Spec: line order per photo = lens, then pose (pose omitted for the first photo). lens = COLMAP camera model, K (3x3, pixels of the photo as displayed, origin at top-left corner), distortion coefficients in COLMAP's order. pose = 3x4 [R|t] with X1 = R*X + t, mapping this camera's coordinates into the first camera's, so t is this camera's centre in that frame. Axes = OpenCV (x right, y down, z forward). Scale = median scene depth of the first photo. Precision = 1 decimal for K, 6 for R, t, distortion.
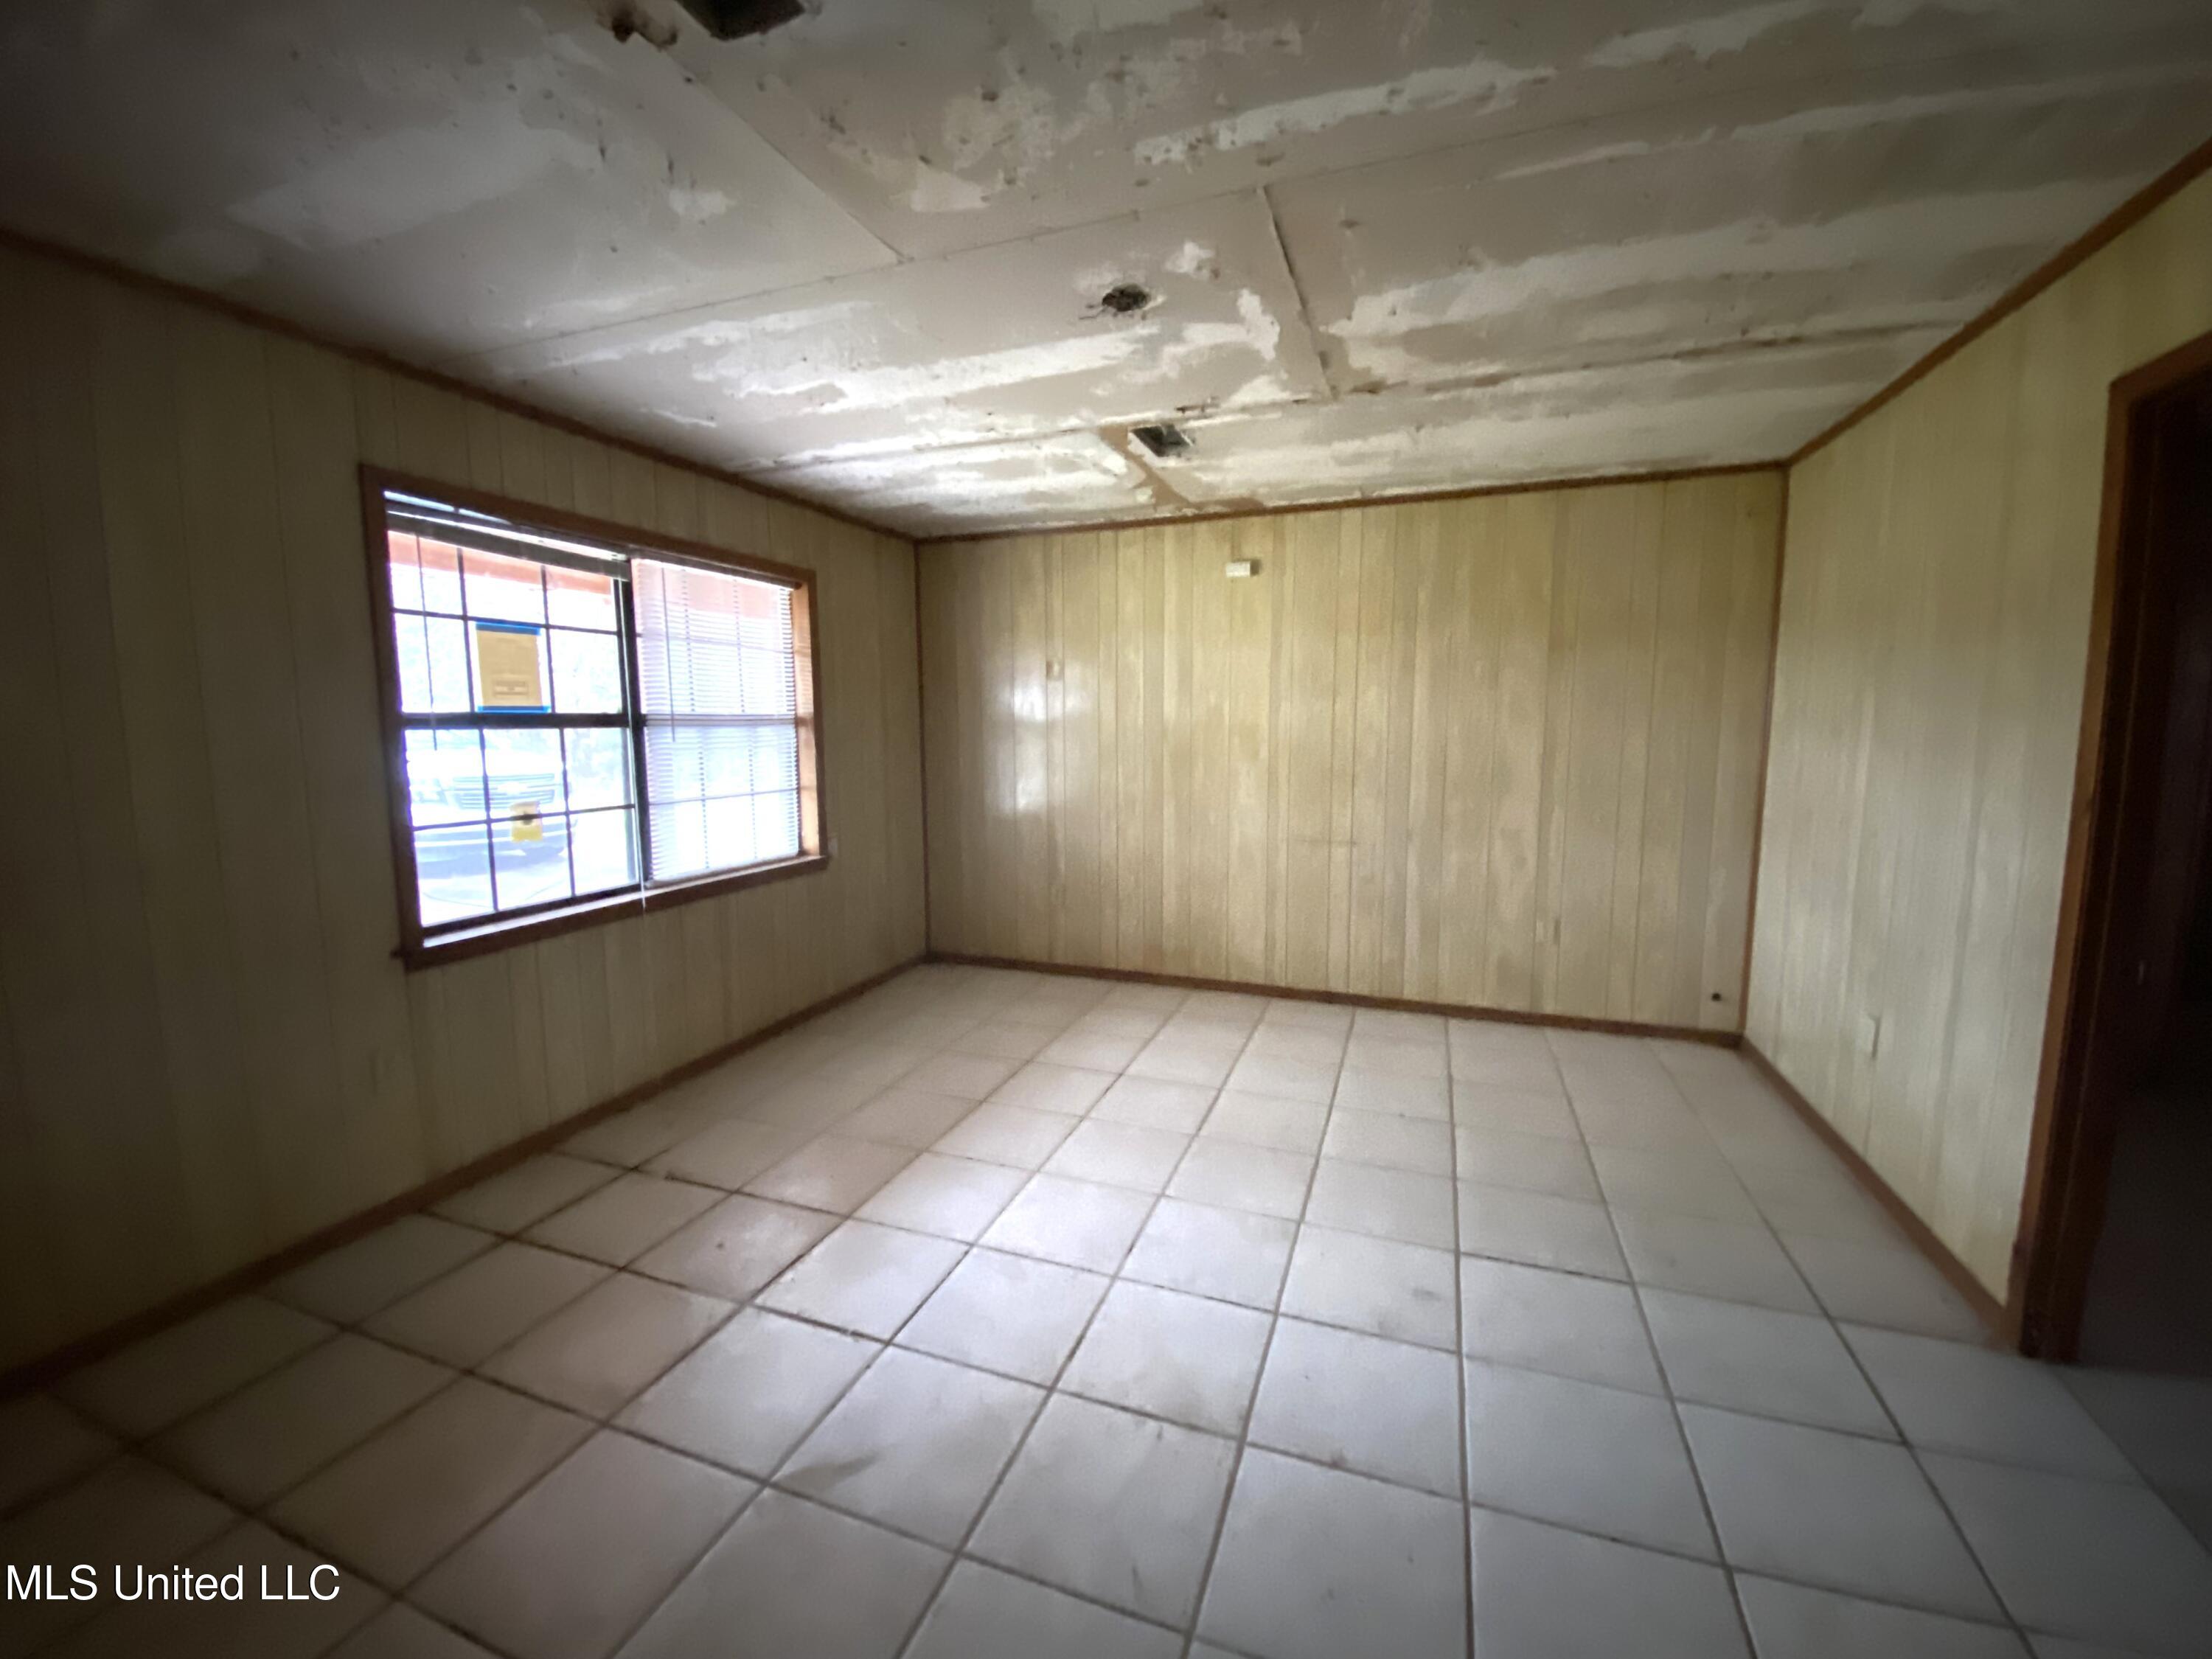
lens RADIAL K [[882.6, 0, 1109.6], [0, 882.6, 825.3], [0, 0, 1]] dist [-0.016977, -0.004270]
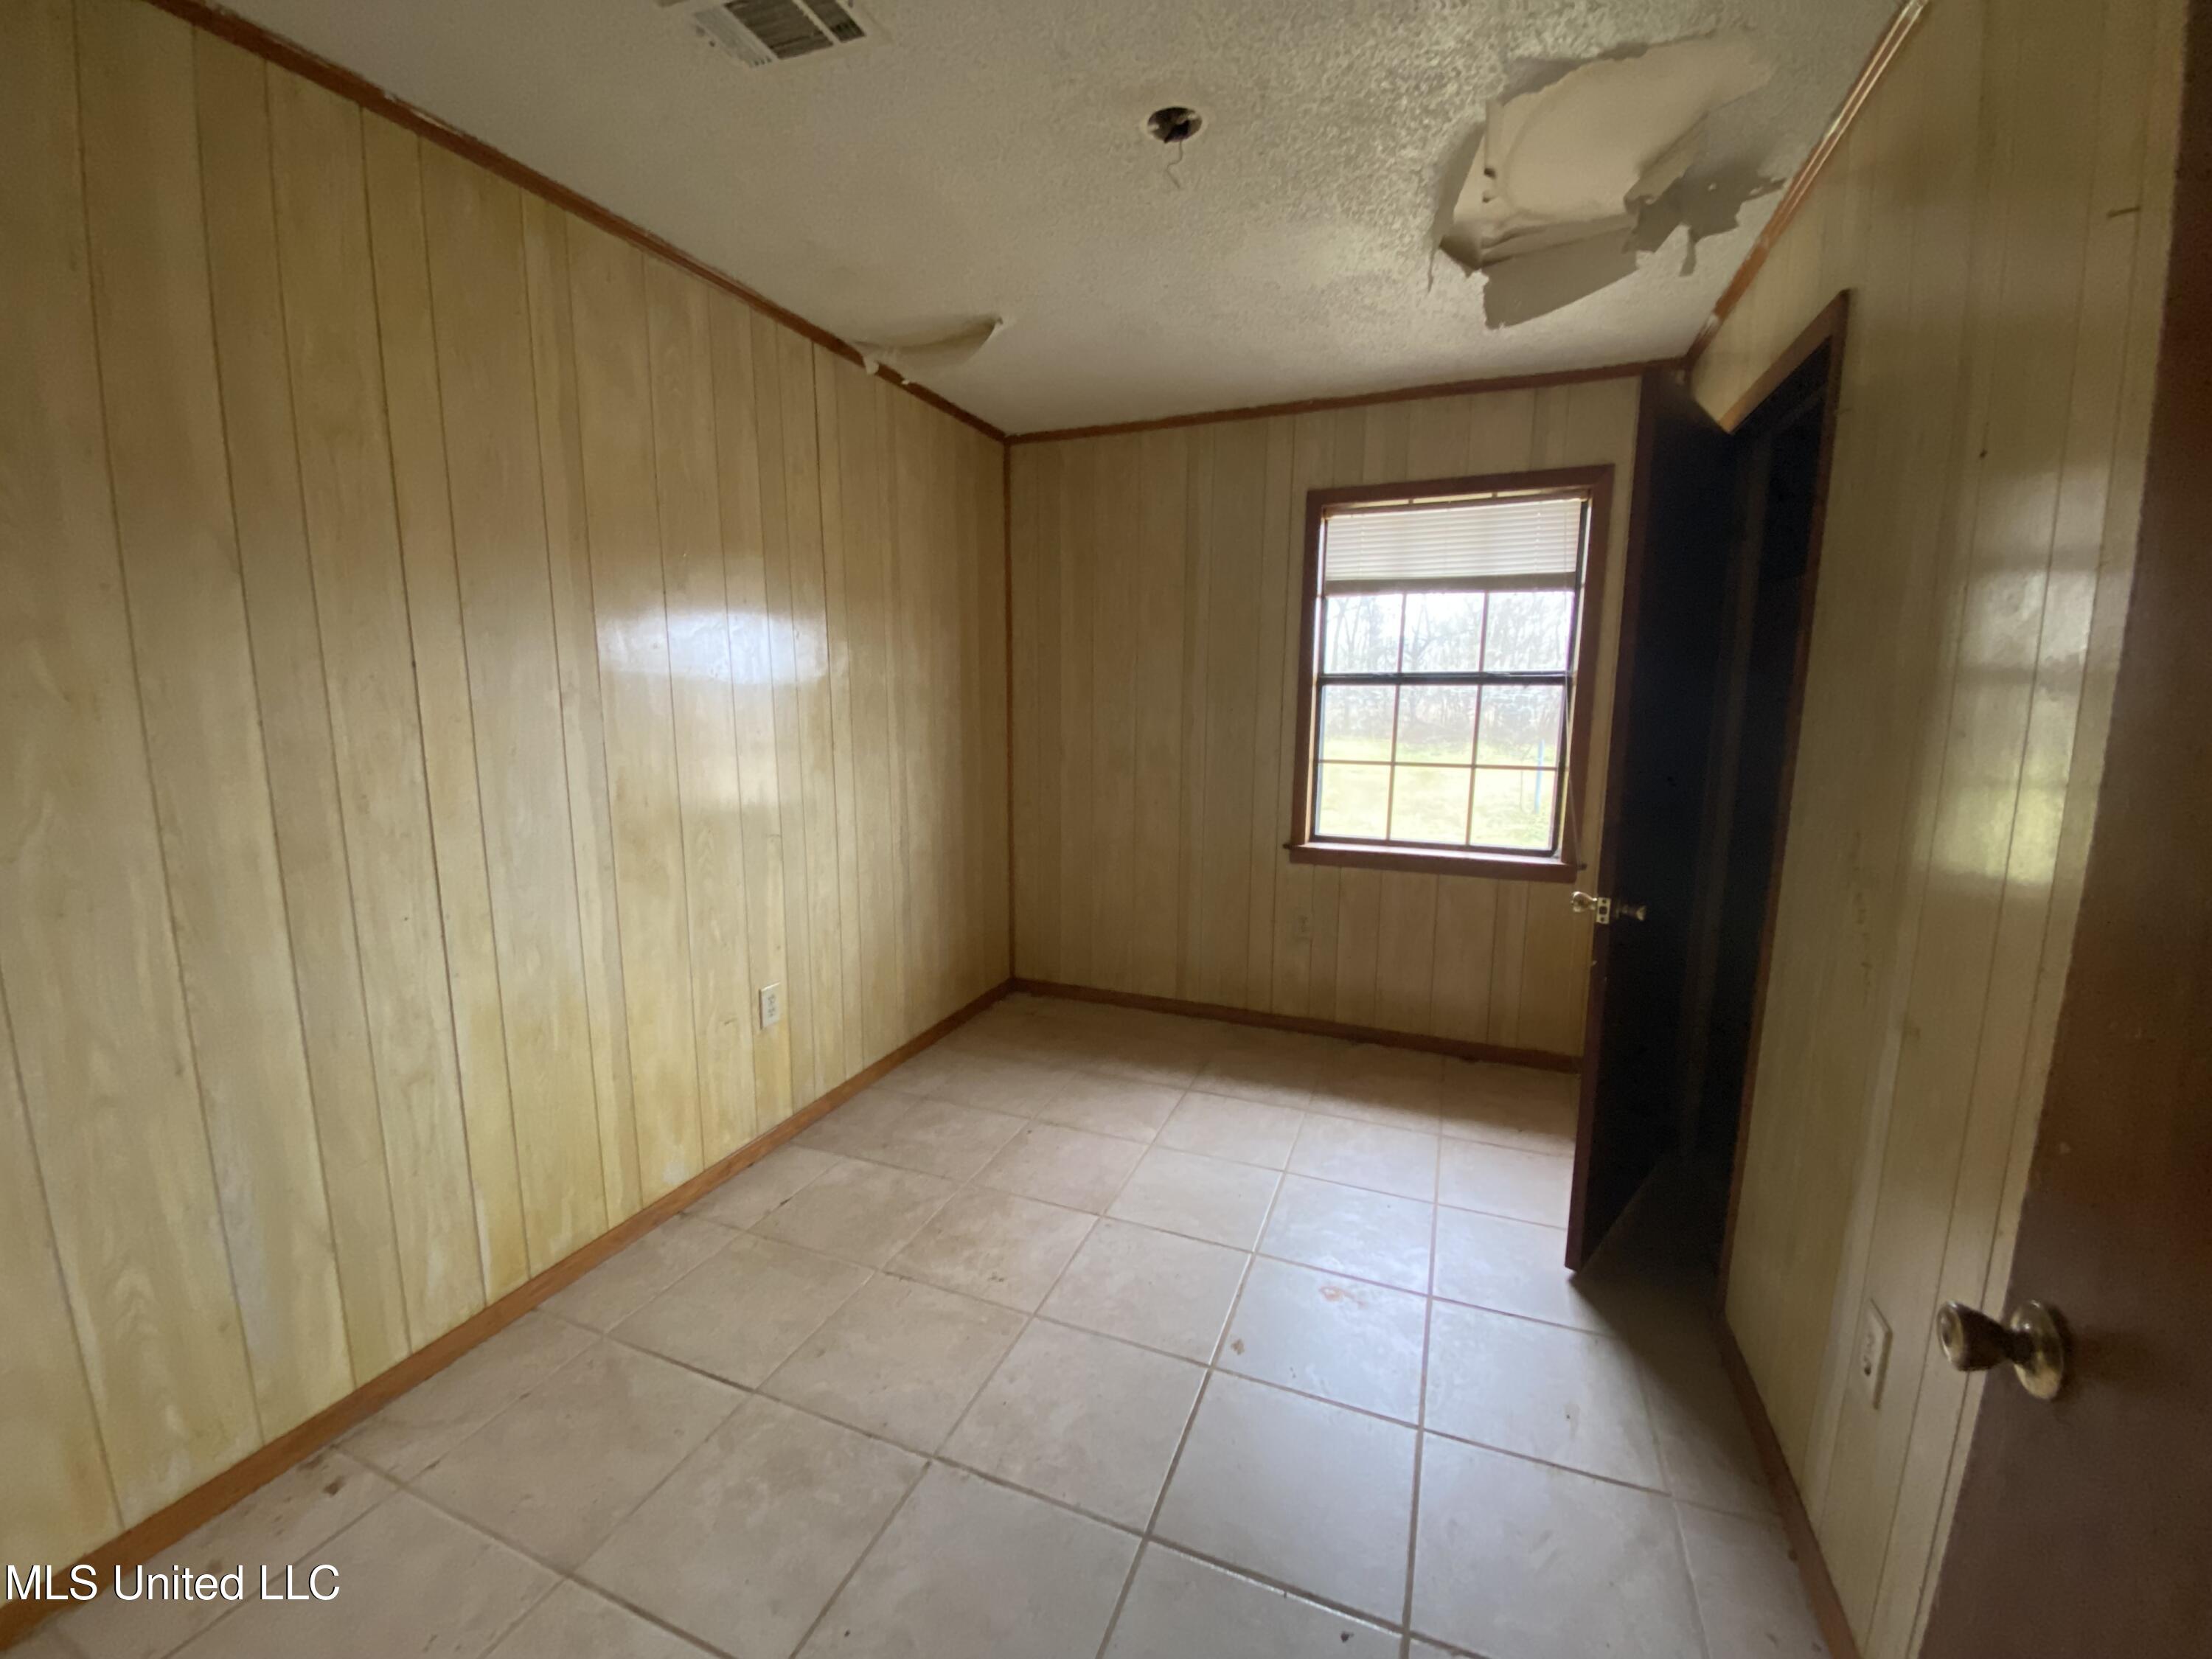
lens RADIAL K [[882.6, 0, 1114.7], [0, 882.6, 826.0], [0, 0, 1]] dist [-0.016977, -0.004270]
pose [[-0.030180, 0.158916, -0.986831, 0.547949], [-0.112354, 0.980484, 0.161330, -0.077675], [0.993210, 0.115743, -0.011736, 0.694071]]
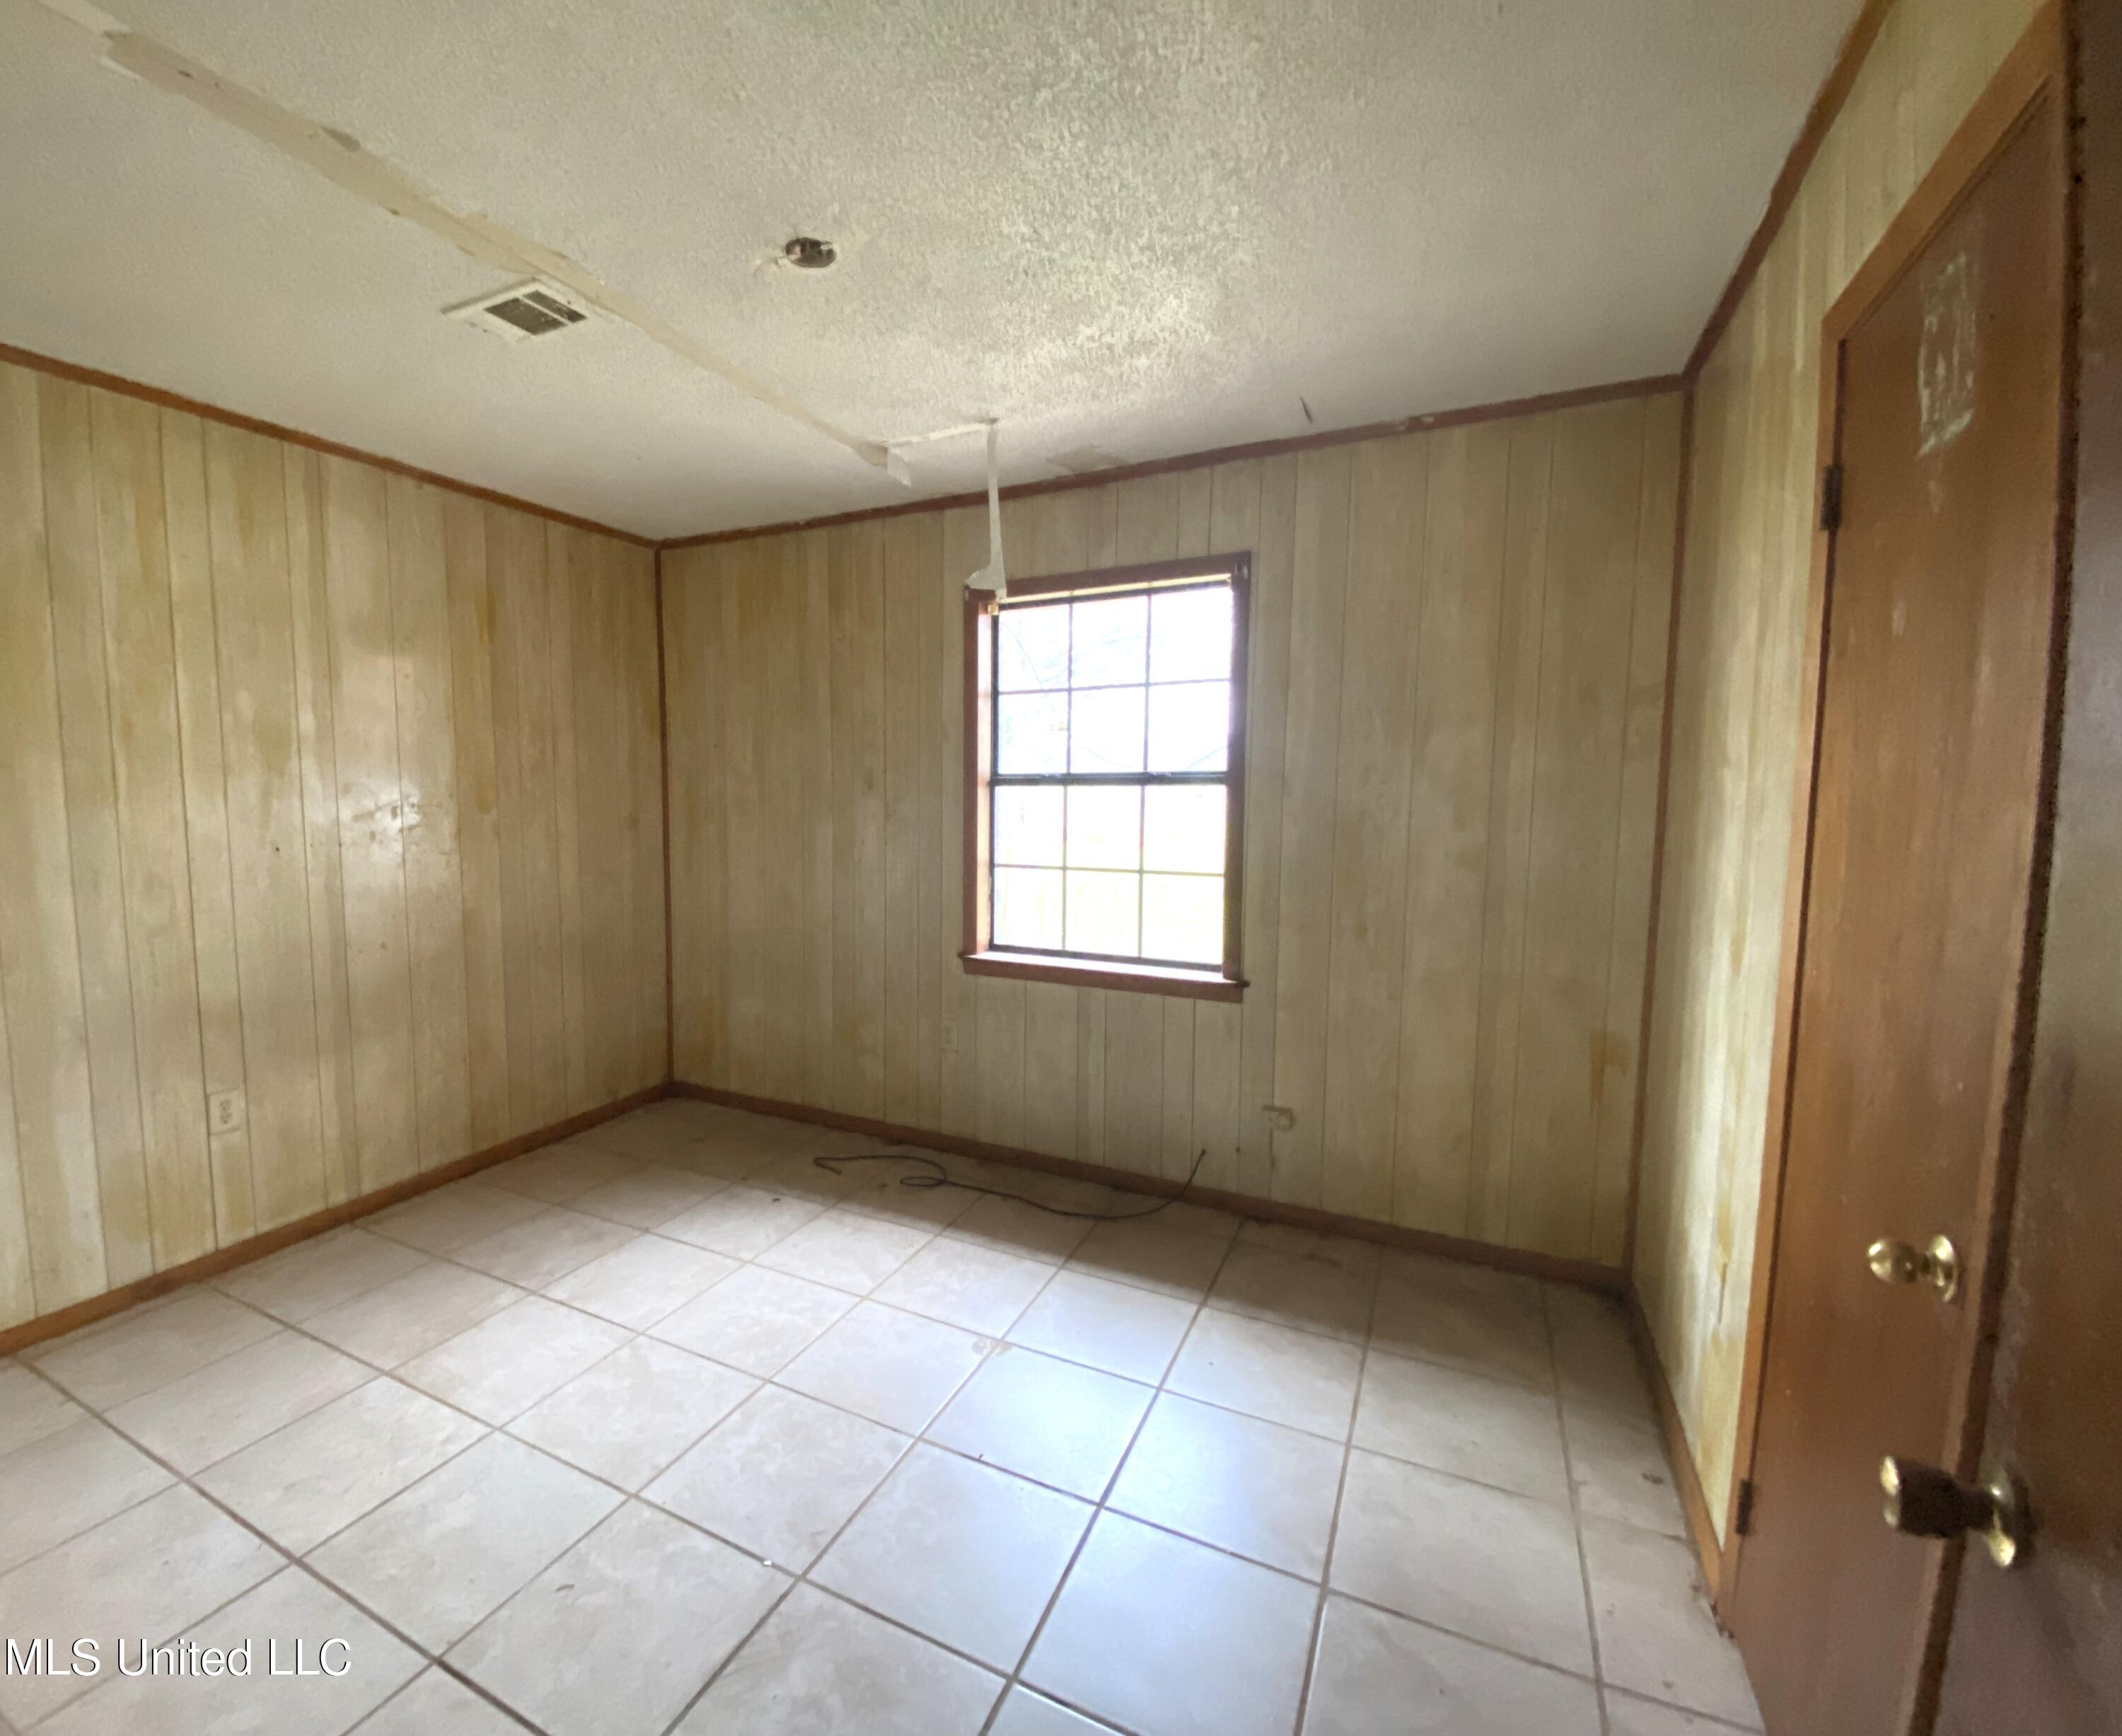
lens RADIAL K [[878.2, 0, 1053.3], [0, 878.2, 868.9], [0, 0, 1]] dist [0.003091, 0.000598]
pose [[-0.143515, 0.098936, -0.984690, 0.442517], [-0.112867, 0.986862, 0.115604, -0.144014], [0.983191, 0.127730, -0.130463, 1.220682]]
